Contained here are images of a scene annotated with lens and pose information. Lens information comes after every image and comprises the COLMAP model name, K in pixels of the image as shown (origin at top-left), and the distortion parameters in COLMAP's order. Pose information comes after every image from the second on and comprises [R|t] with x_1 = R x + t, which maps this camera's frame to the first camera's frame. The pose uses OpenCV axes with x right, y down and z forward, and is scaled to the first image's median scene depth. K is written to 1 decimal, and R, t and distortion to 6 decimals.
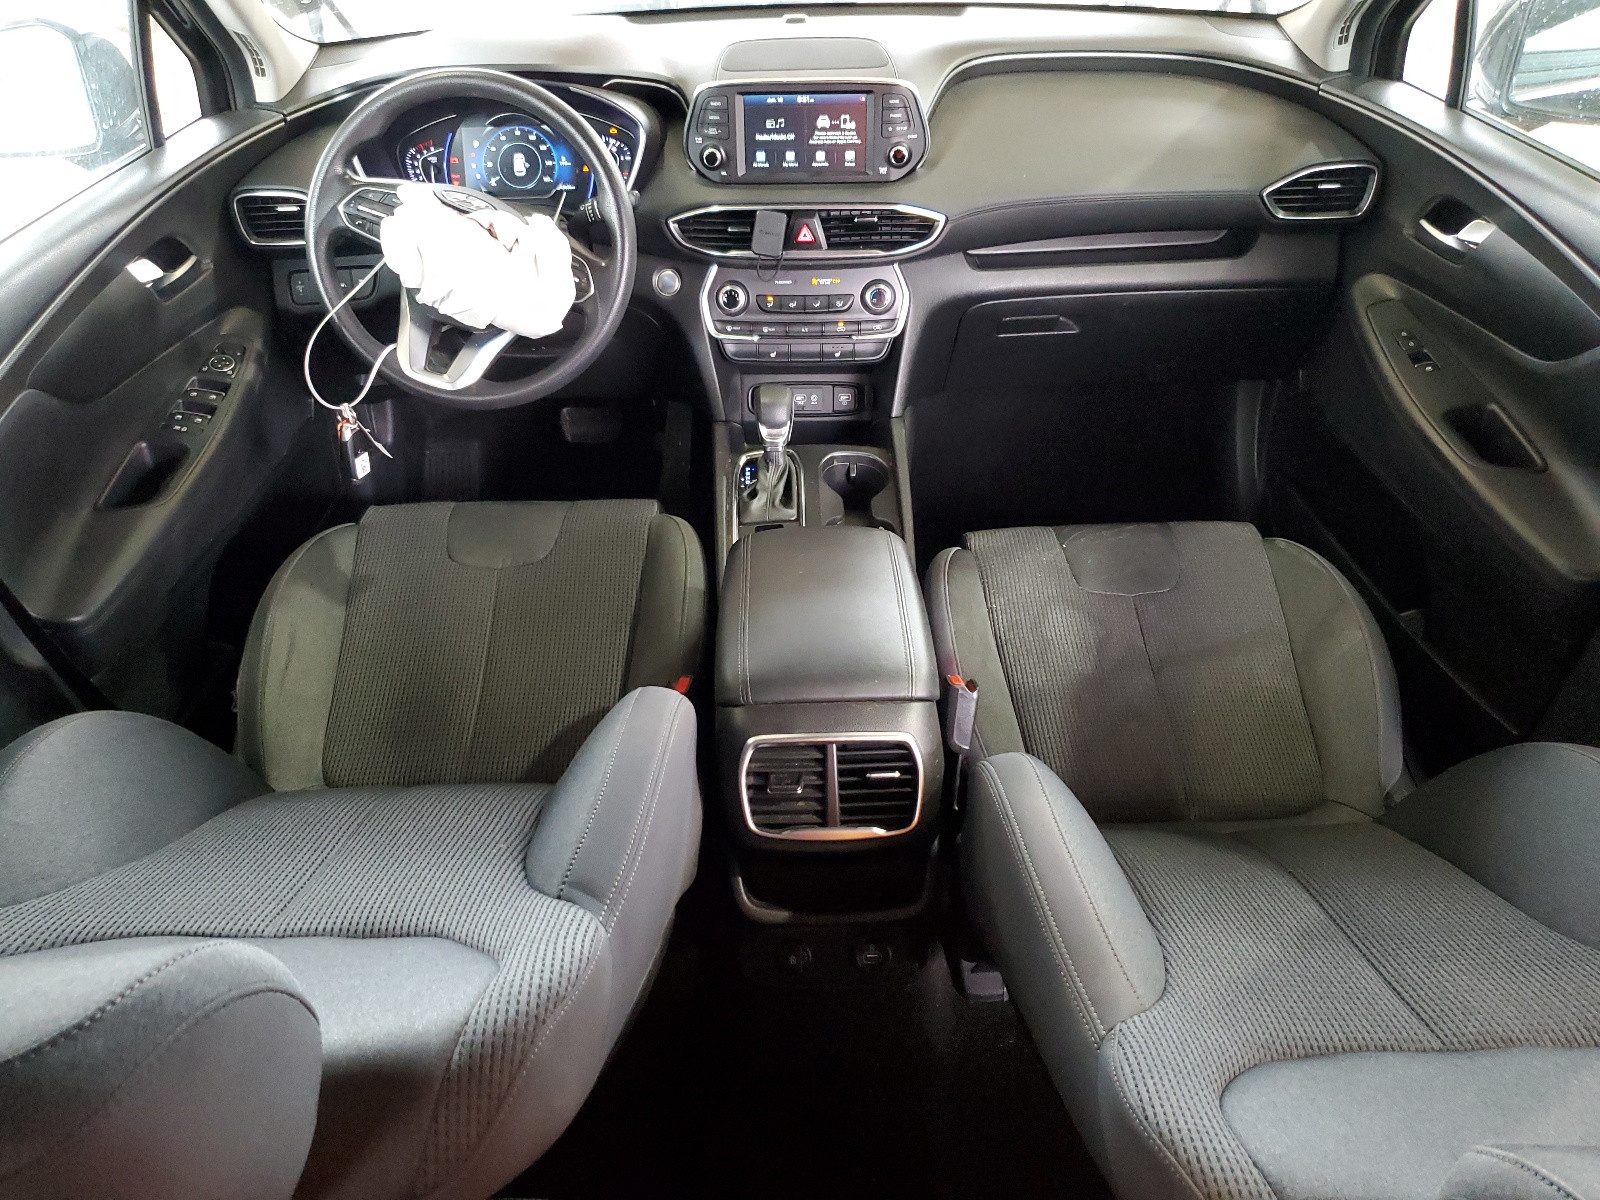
lens RADIAL K [[1230.8, 0, 798.1], [0, 1230.8, 596.7], [0, 0, 1]] dist [-0.011693, -0.003147]
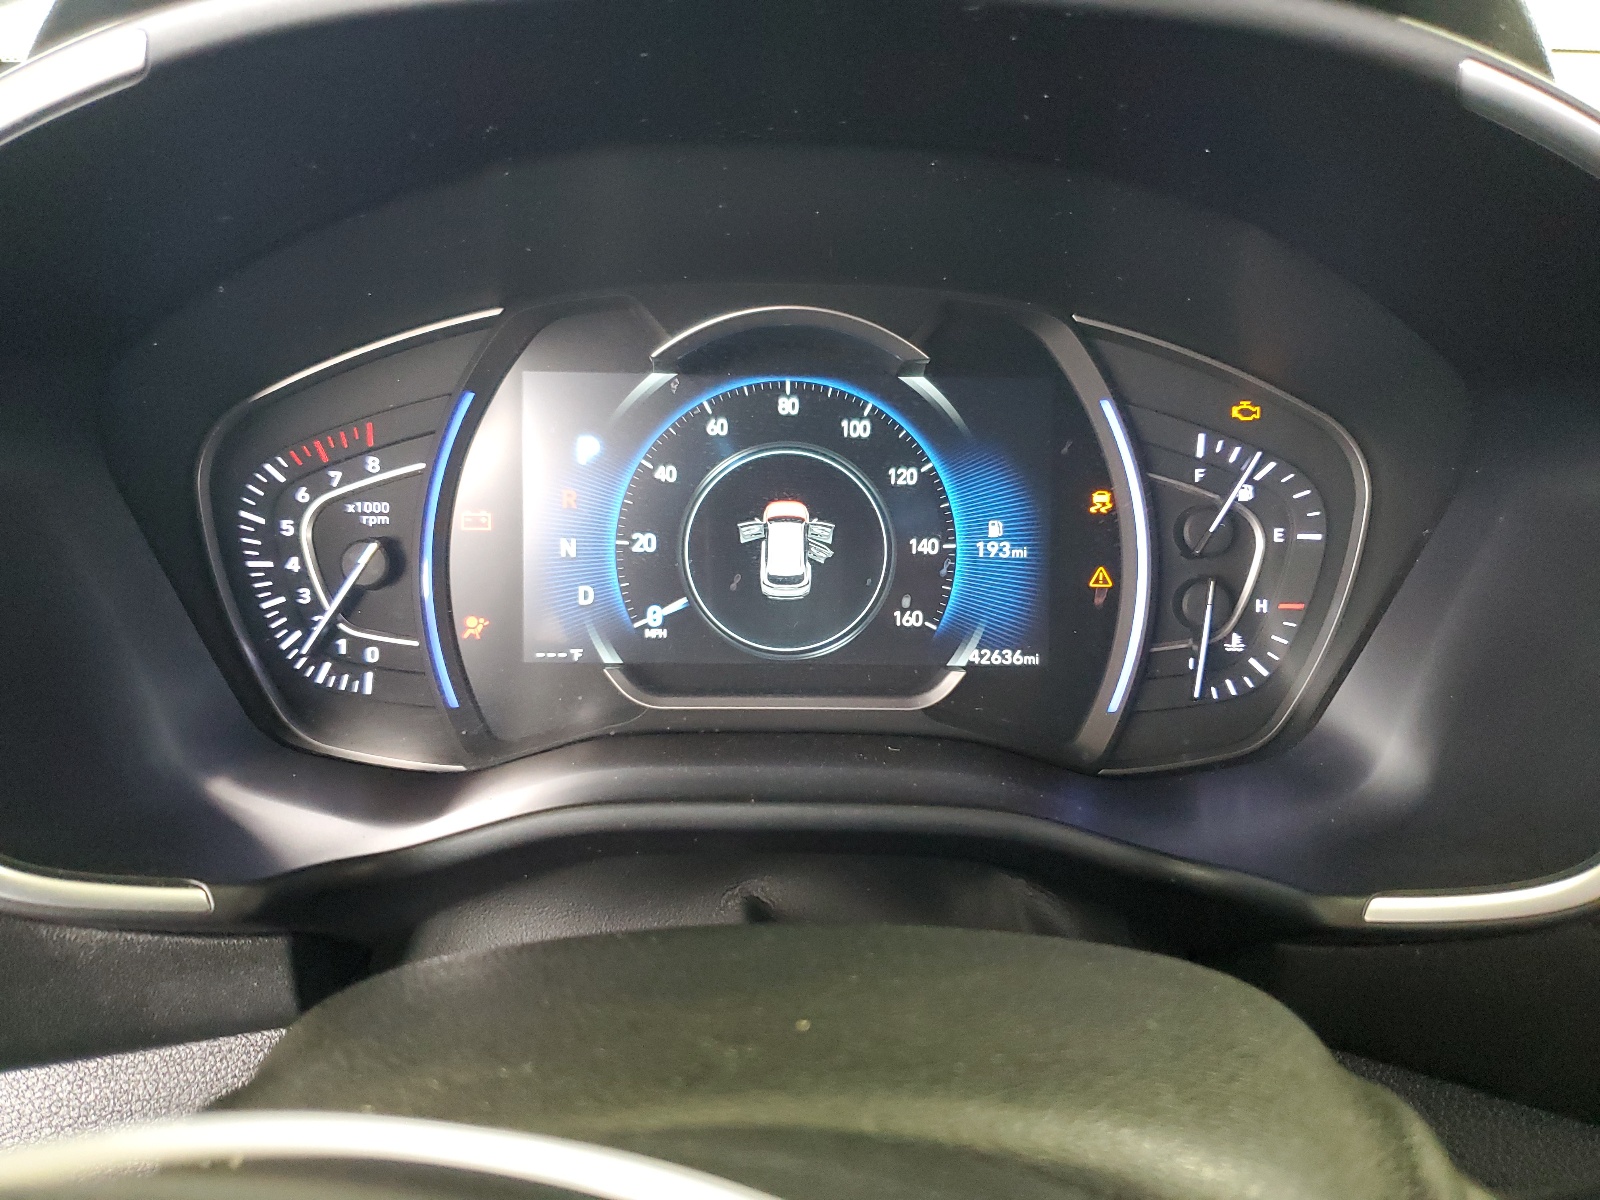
lens RADIAL K [[1230.8, 0, 799.8], [0, 1230.8, 602.7], [0, 0, 1]] dist [-0.011693, -0.003147]
pose [[0.999049, 0.027116, 0.034131, -0.231922], [-0.018542, 0.972960, -0.230229, -0.295012], [-0.039451, 0.229377, 0.972538, 0.799037]]
